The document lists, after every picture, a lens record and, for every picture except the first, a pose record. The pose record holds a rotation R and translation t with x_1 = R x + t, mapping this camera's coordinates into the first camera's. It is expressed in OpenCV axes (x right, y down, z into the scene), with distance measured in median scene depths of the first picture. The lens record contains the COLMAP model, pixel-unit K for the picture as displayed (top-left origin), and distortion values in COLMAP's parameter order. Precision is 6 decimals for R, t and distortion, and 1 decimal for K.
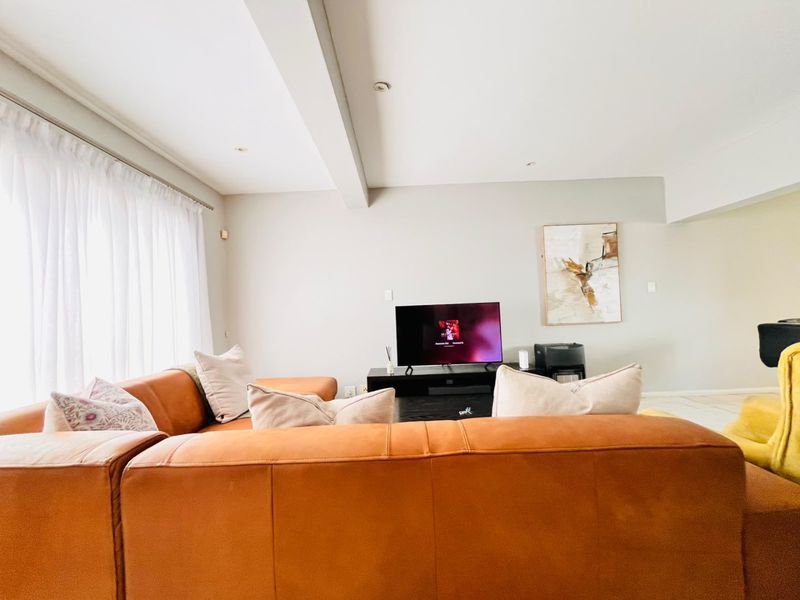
lens RADIAL K [[326.5, 0, 399.4], [0, 326.5, 303.2], [0, 0, 1]] dist [-0.001597, -0.000968]
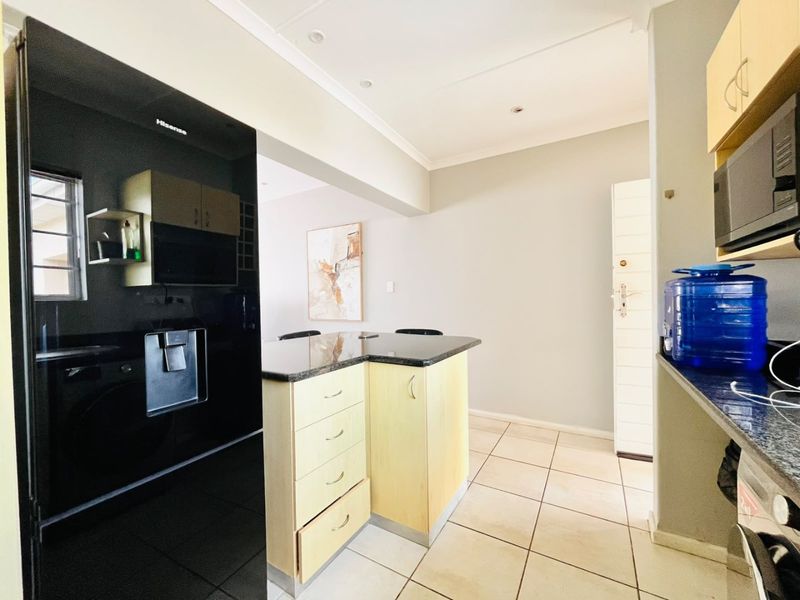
lens RADIAL K [[326.5, 0, 399.0], [0, 326.5, 300.9], [0, 0, 1]] dist [-0.001597, -0.000968]
pose [[0.855528, 0.030890, -0.516835, 1.300637], [-0.013989, 0.999233, 0.036566, -0.043693], [0.517568, -0.024053, 0.855304, 0.197439]]
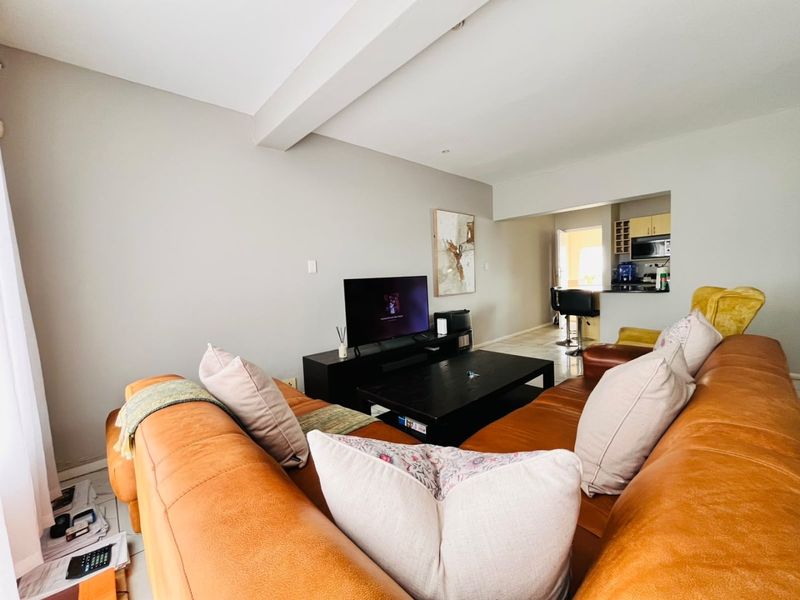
lens RADIAL K [[326.5, 0, 400.5], [0, 326.5, 298.2], [0, 0, 1]] dist [-0.001597, -0.000968]
pose [[0.732708, -0.037470, 0.679510, -0.435819], [0.004944, 0.998750, 0.049742, 0.015212], [-0.680525, -0.033087, 0.731978, 0.240956]]
